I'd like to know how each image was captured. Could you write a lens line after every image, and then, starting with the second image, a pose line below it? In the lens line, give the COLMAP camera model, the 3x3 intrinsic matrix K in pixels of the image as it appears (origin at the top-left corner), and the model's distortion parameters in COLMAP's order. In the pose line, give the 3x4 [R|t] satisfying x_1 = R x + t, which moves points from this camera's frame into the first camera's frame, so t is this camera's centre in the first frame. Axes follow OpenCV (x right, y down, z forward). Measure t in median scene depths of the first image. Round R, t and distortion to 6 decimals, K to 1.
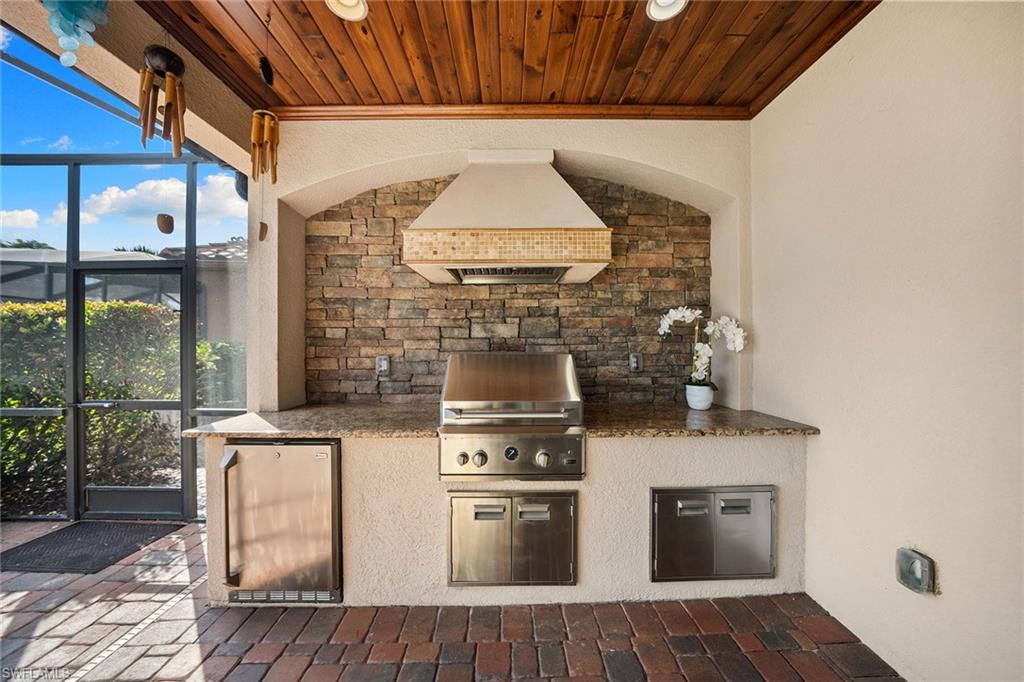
lens RADIAL K [[368.6, 0, 509.2], [0, 368.6, 338.4], [0, 0, 1]] dist [0.000632, -0.008317]
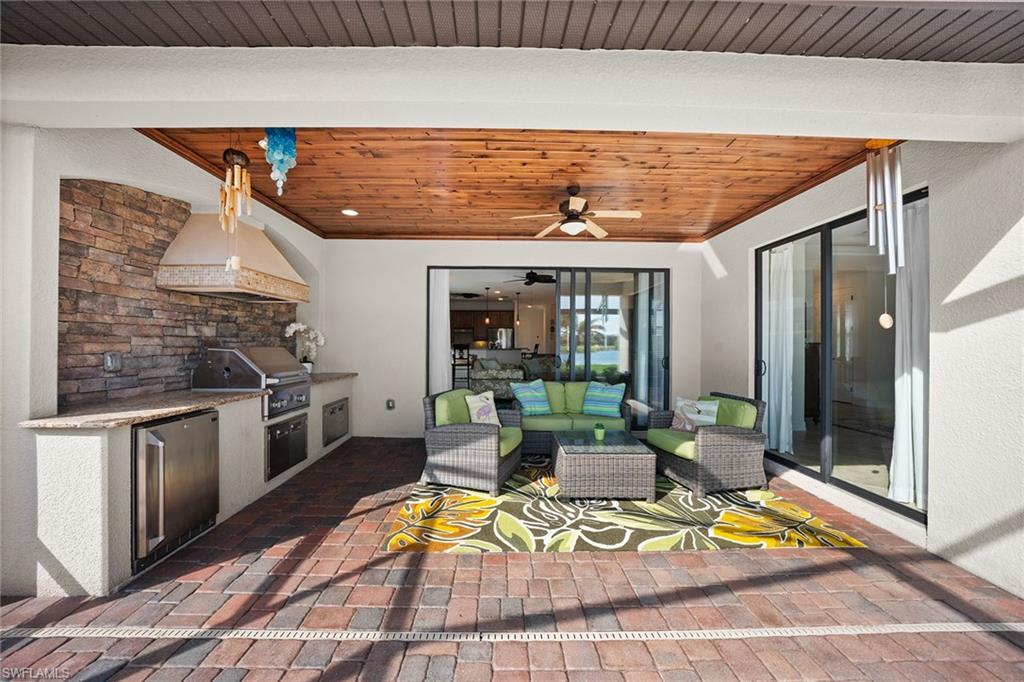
lens RADIAL K [[357.8, 0, 513.9], [0, 357.8, 344.2], [0, 0, 1]] dist [-0.000623, -0.007556]
pose [[-0.033938, 0.000781, 0.999424, -1.337836], [-0.026758, 0.999641, -0.001689, -0.001869], [-0.999066, -0.026800, -0.033905, -0.062970]]
